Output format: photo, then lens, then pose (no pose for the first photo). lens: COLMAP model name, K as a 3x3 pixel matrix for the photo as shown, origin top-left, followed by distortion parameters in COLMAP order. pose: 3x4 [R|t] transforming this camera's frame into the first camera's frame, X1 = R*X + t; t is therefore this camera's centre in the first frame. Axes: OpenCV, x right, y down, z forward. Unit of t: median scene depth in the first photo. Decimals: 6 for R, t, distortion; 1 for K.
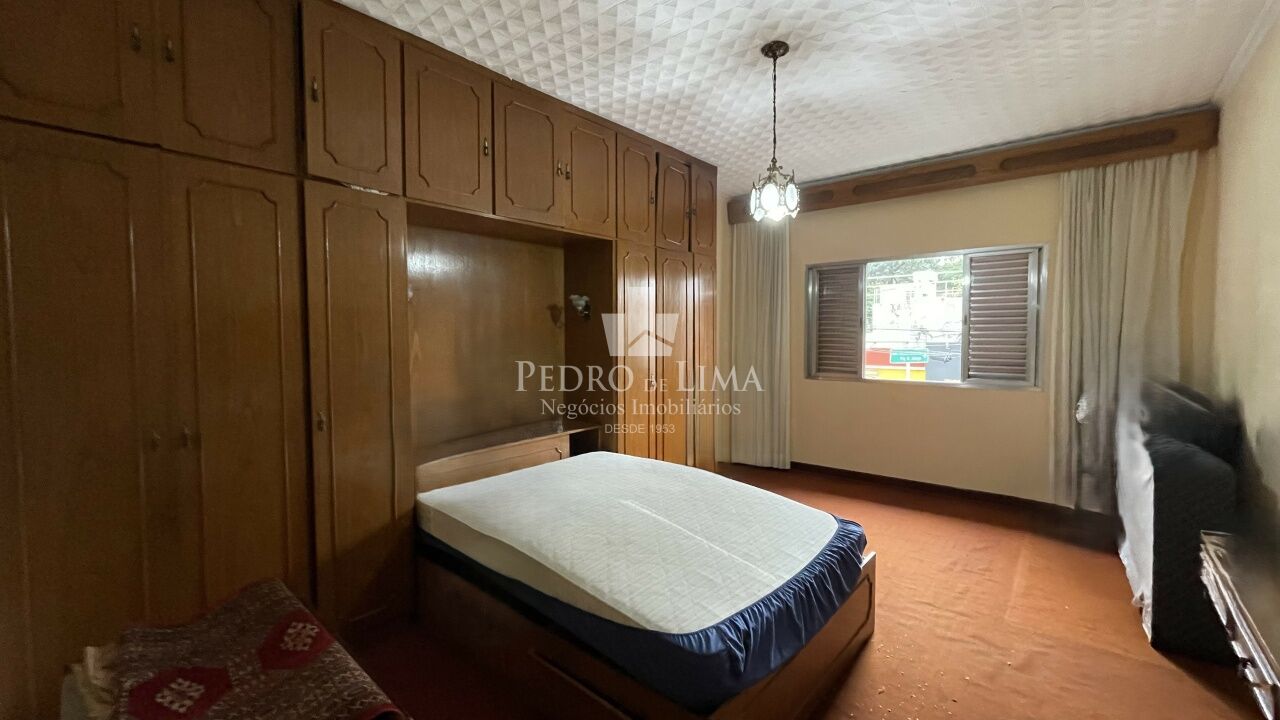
lens RADIAL K [[513.3, 0, 641.5], [0, 513.3, 356.9], [0, 0, 1]] dist [-0.004481, -0.000010]
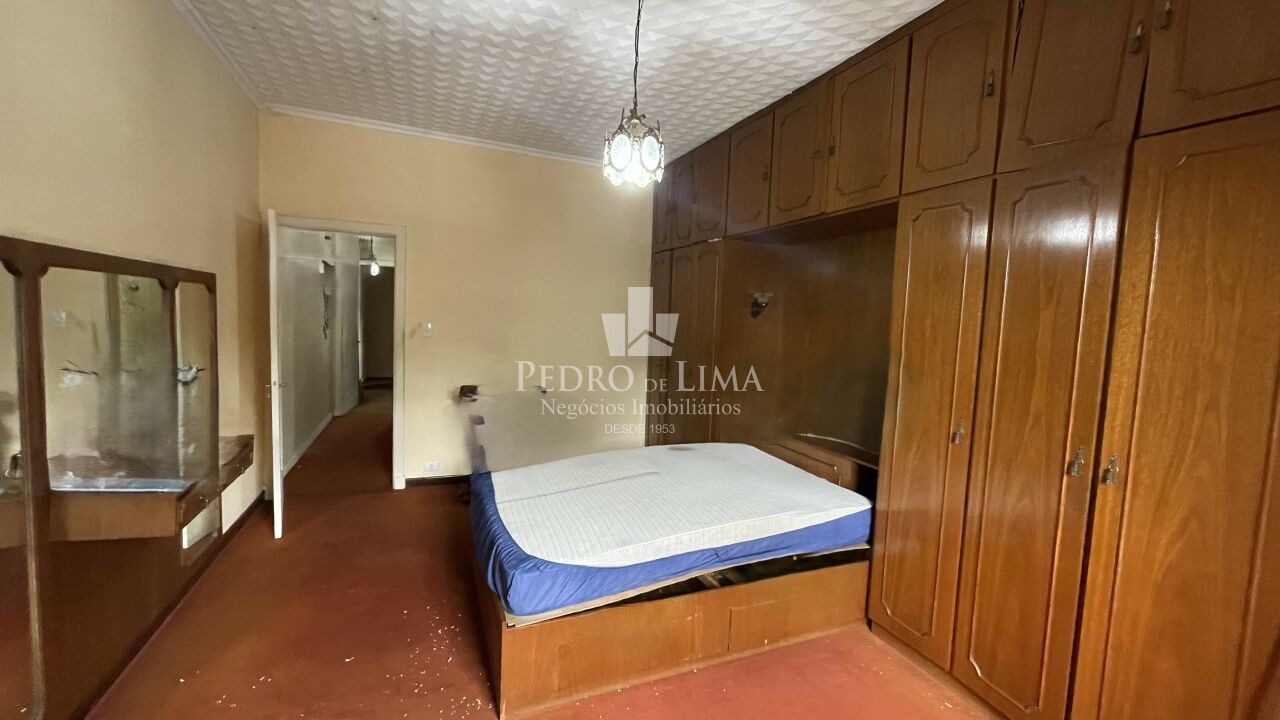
lens RADIAL K [[513.3, 0, 641.5], [0, 513.3, 356.9], [0, 0, 1]] dist [-0.004481, -0.000010]
pose [[-0.431391, 0.058426, -0.900271, 0.952476], [-0.065766, 0.993209, 0.095971, -0.091892], [0.899765, 0.100608, -0.424619, 1.350253]]
